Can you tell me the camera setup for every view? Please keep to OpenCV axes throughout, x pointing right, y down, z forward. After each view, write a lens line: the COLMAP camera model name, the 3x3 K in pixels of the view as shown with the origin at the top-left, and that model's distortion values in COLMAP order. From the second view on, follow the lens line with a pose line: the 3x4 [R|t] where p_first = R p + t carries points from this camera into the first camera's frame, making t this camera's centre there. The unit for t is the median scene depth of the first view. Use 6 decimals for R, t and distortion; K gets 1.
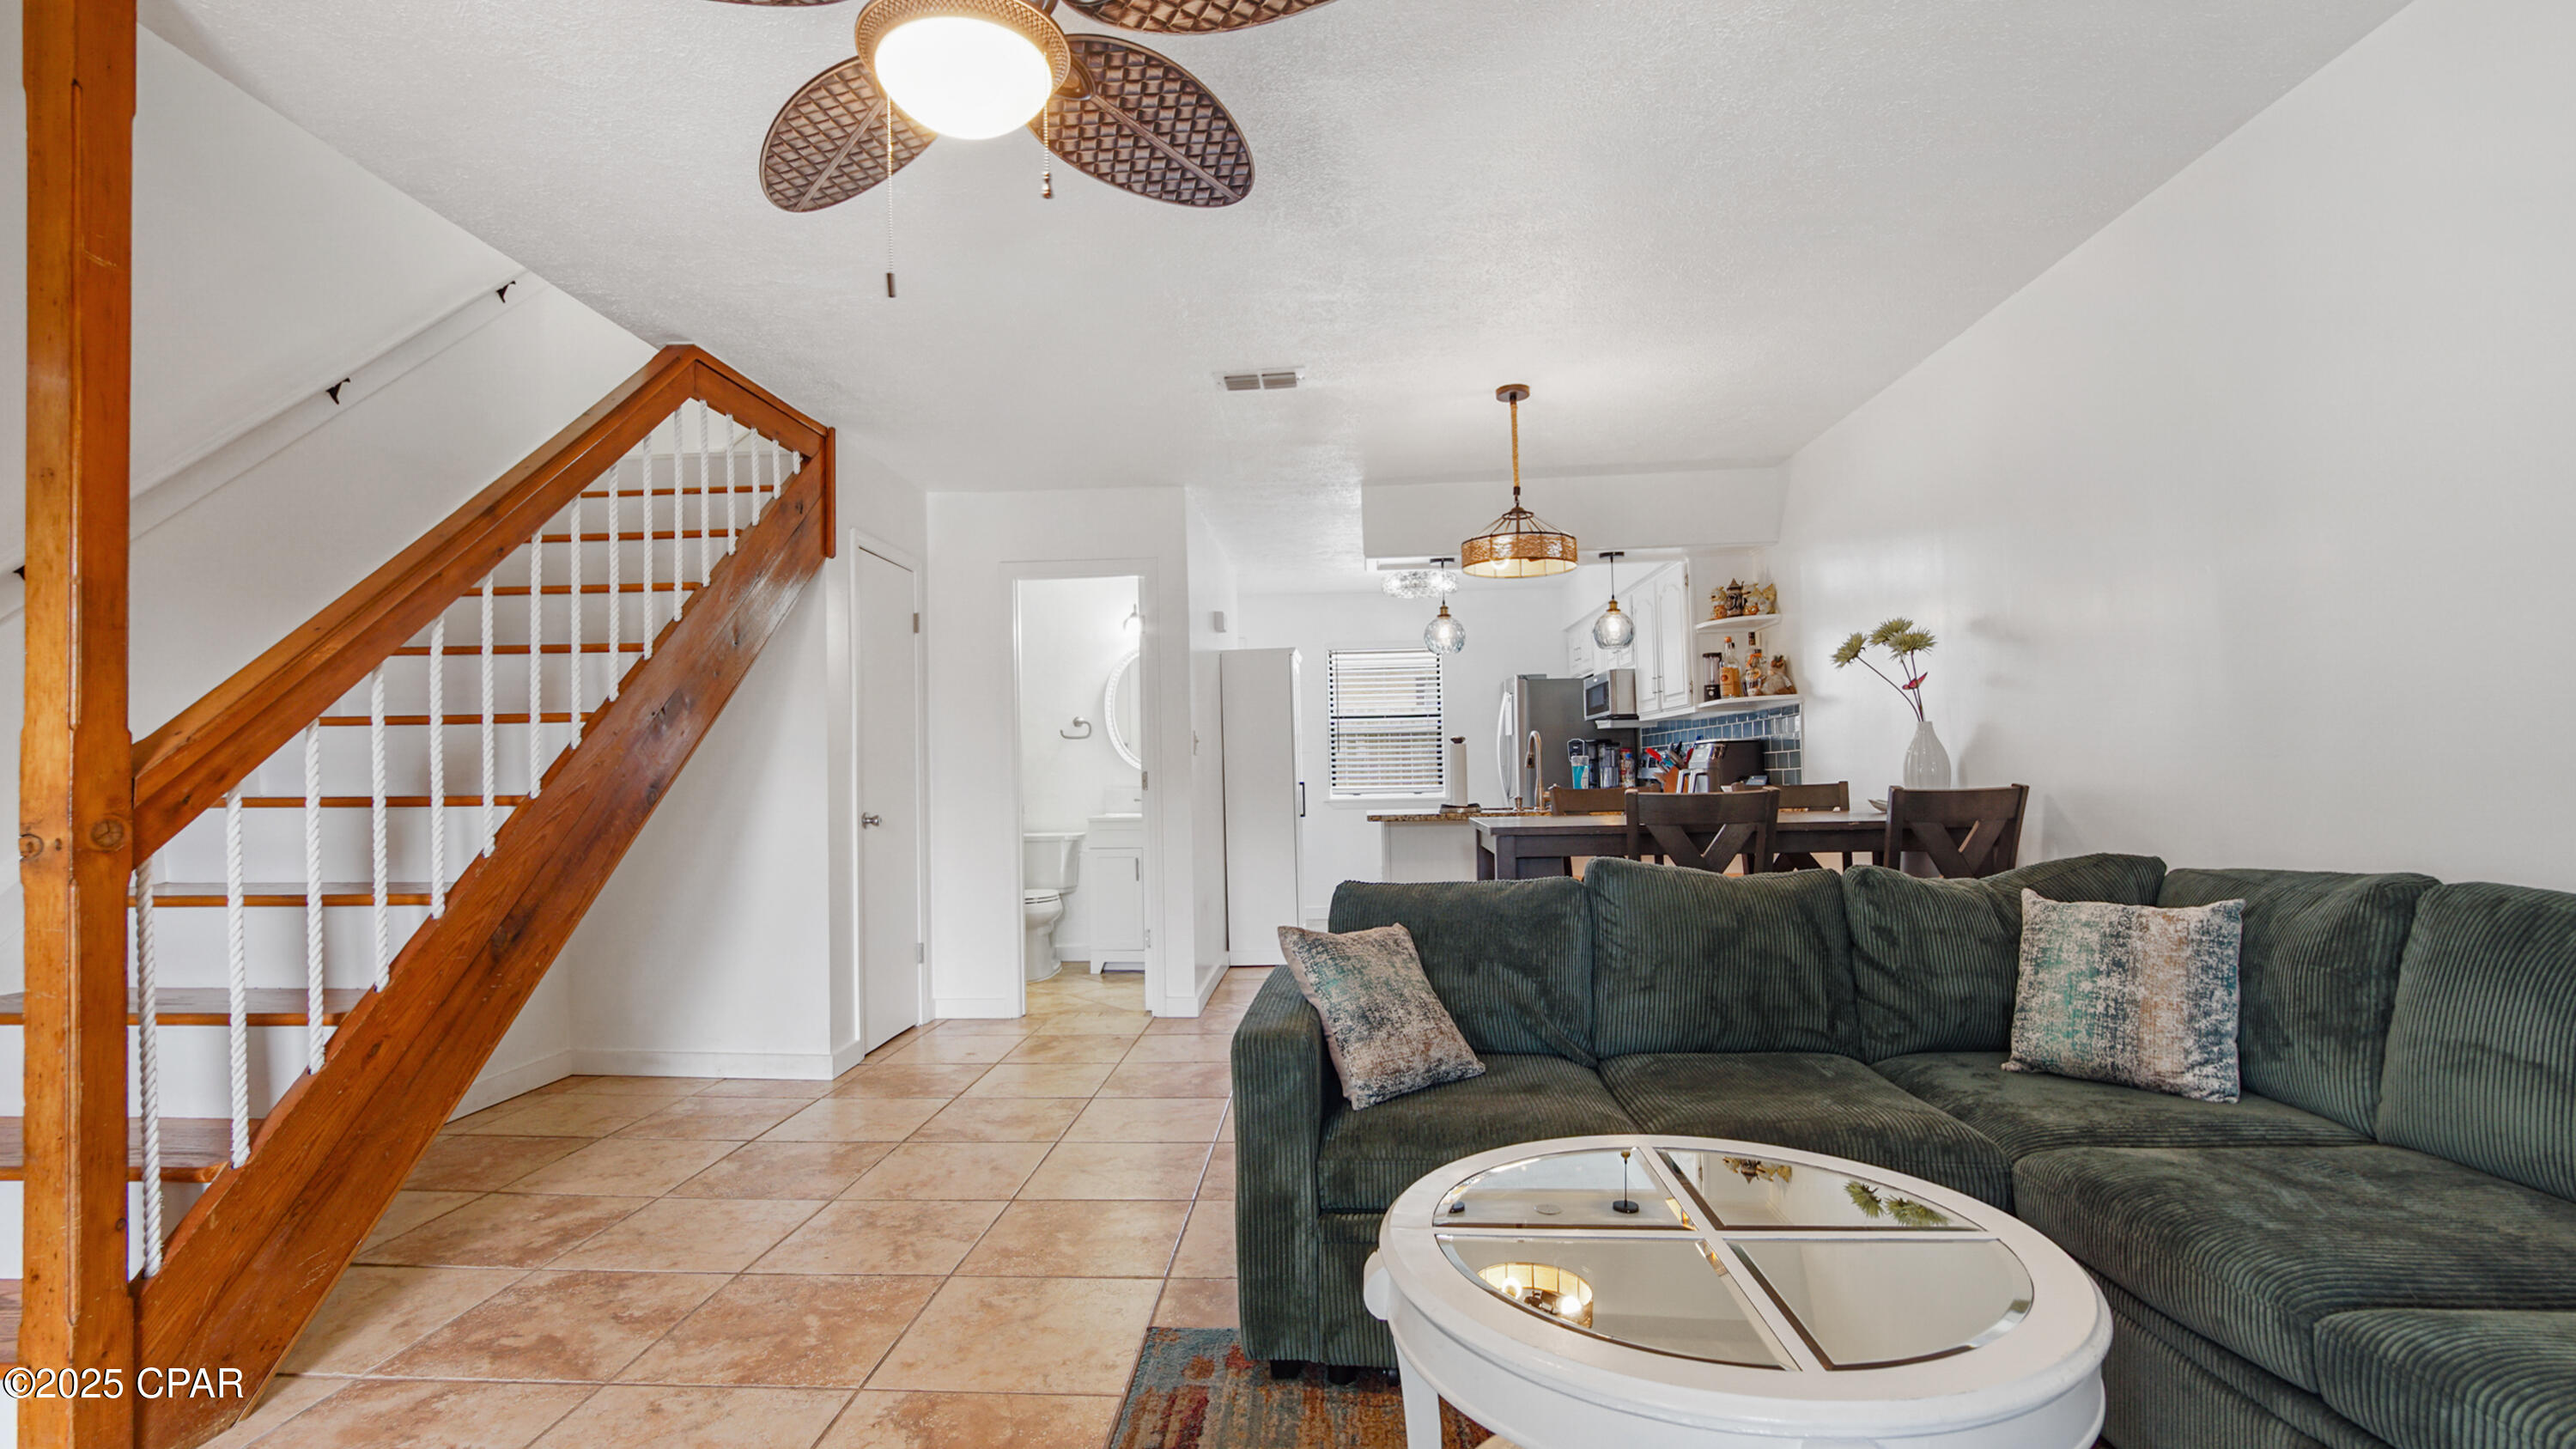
lens RADIAL K [[1168.8, 0, 1280.0], [0, 1168.8, 730.3], [0, 0, 1]] dist [-0.028860, 0.000158]
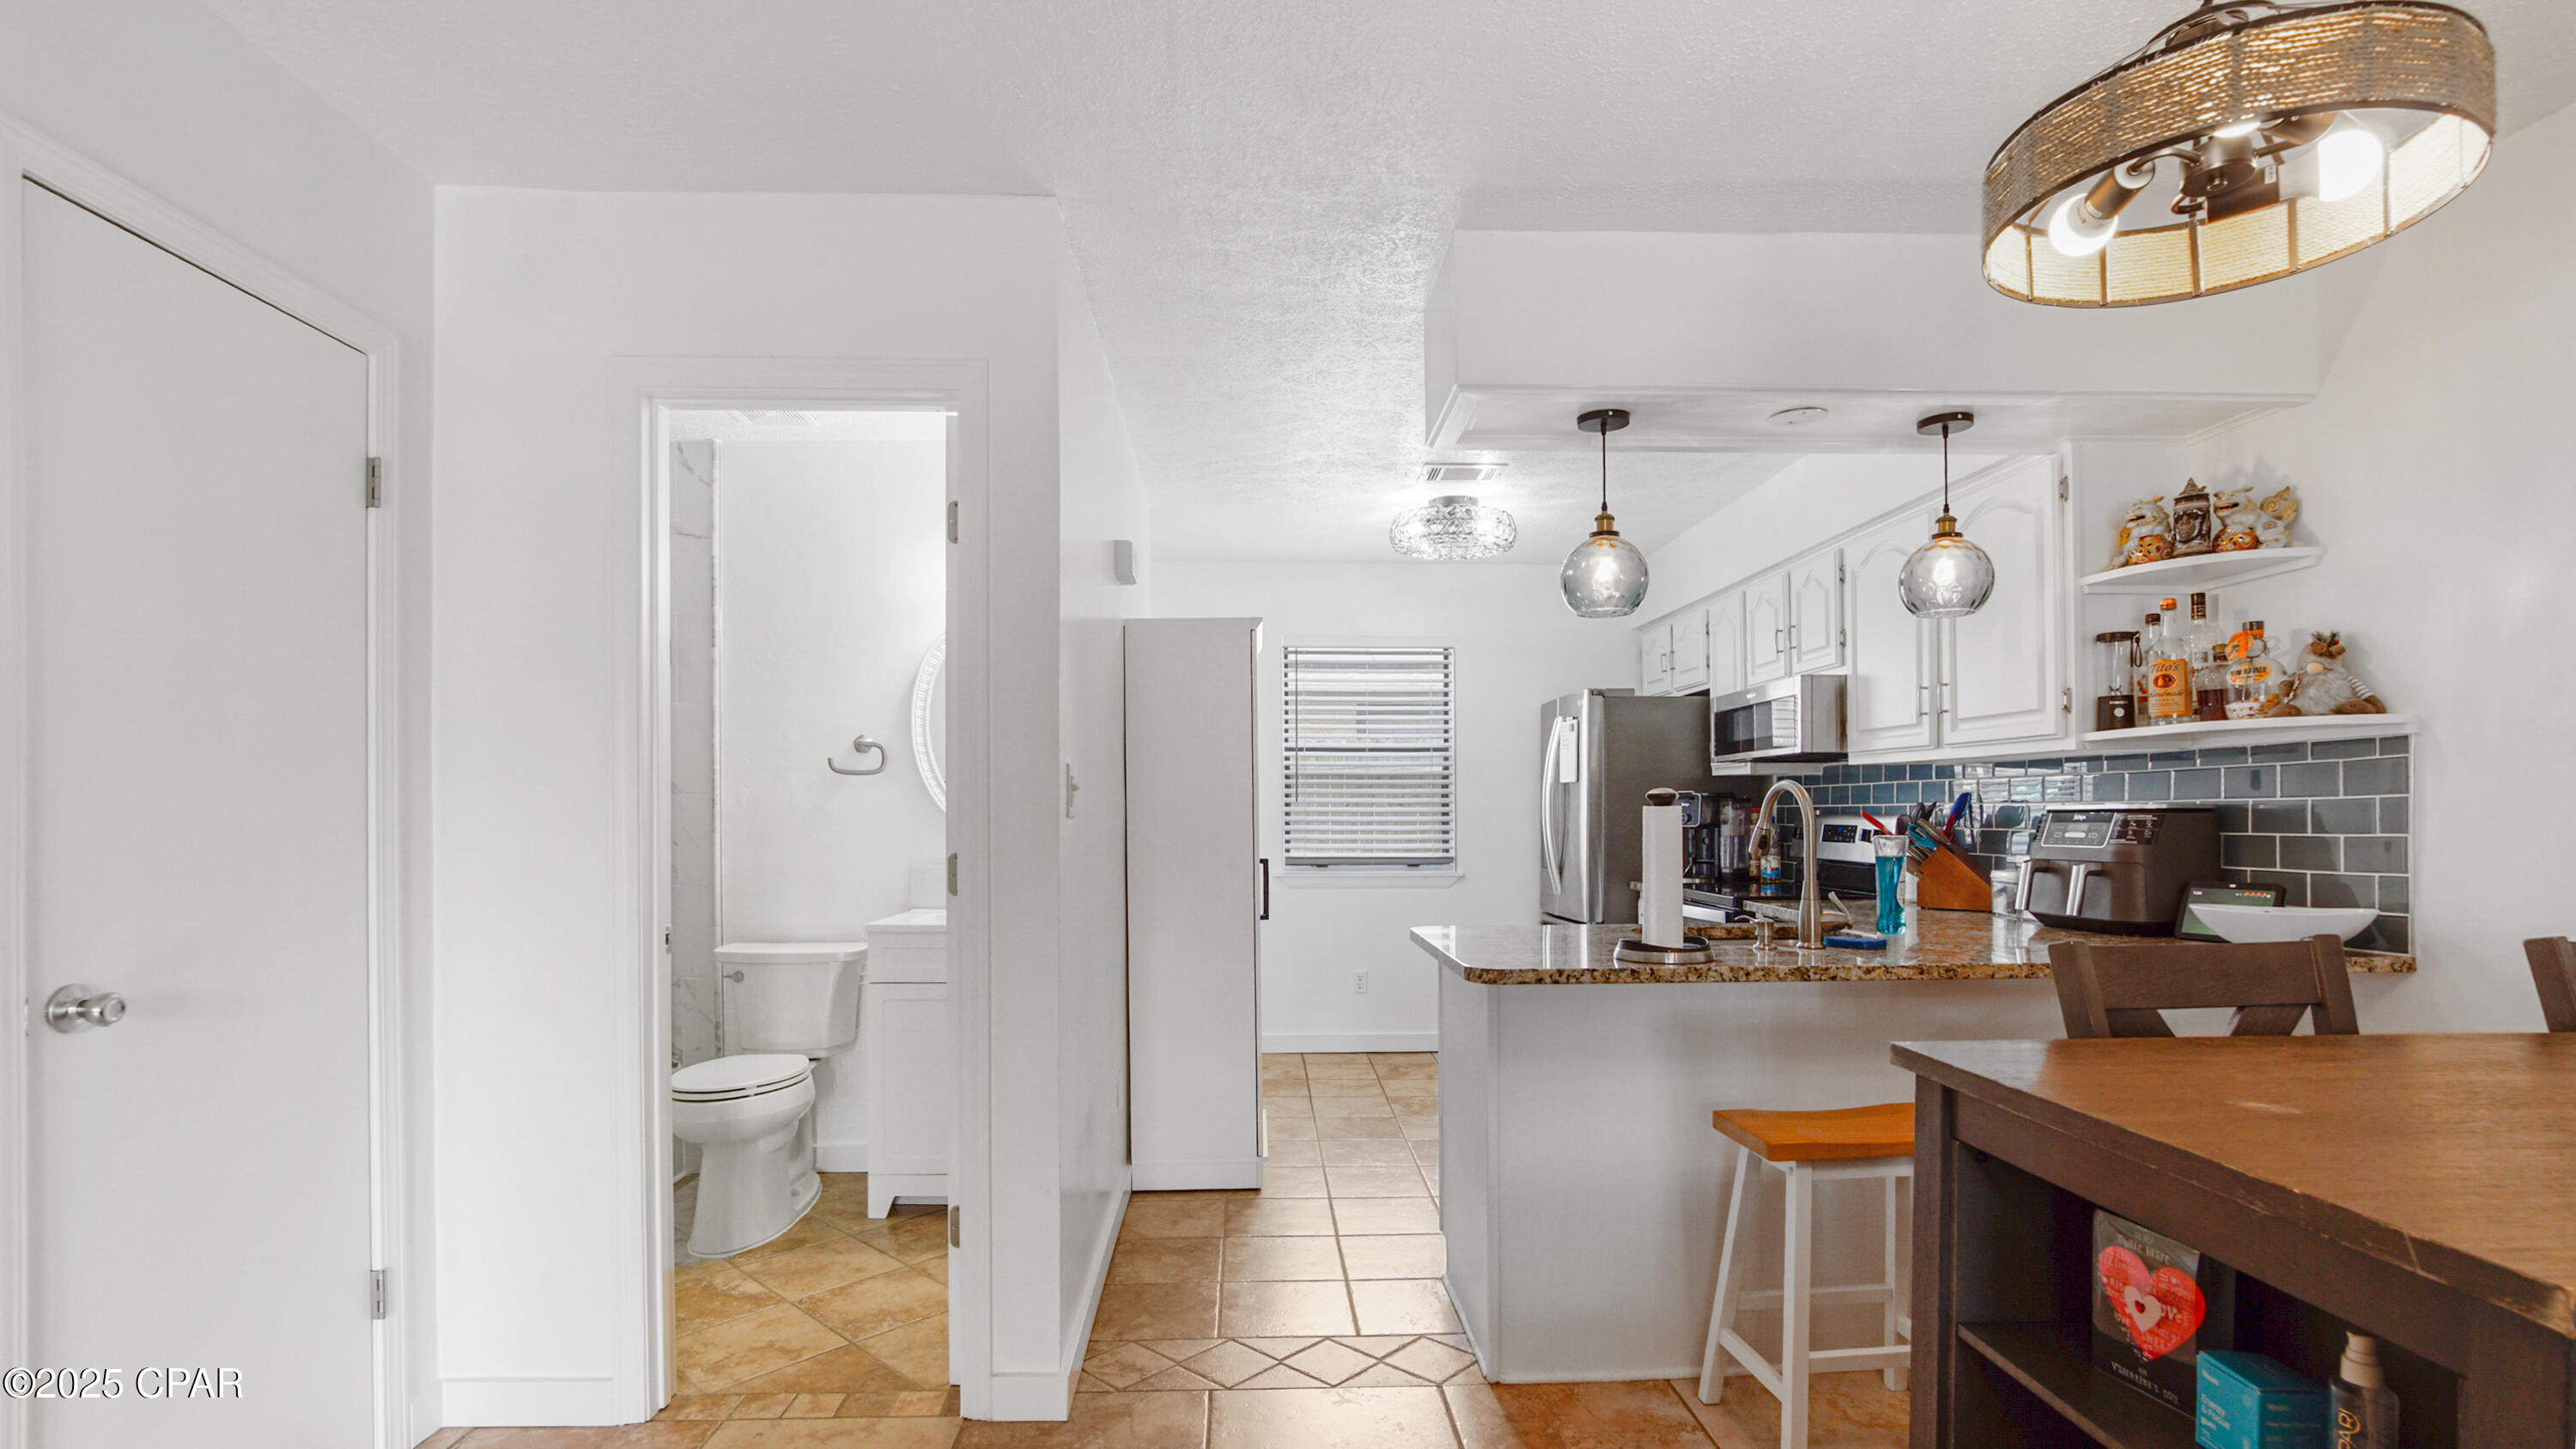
lens RADIAL K [[1168.4, 0, 1299.1], [0, 1168.4, 802.7], [0, 0, 1]] dist [-0.023690, 0.000171]
pose [[0.993943, 0.018559, 0.108322, -0.030835], [-0.021665, 0.999385, 0.027563, 0.000899], [-0.107744, -0.029743, 0.993734, 0.502763]]
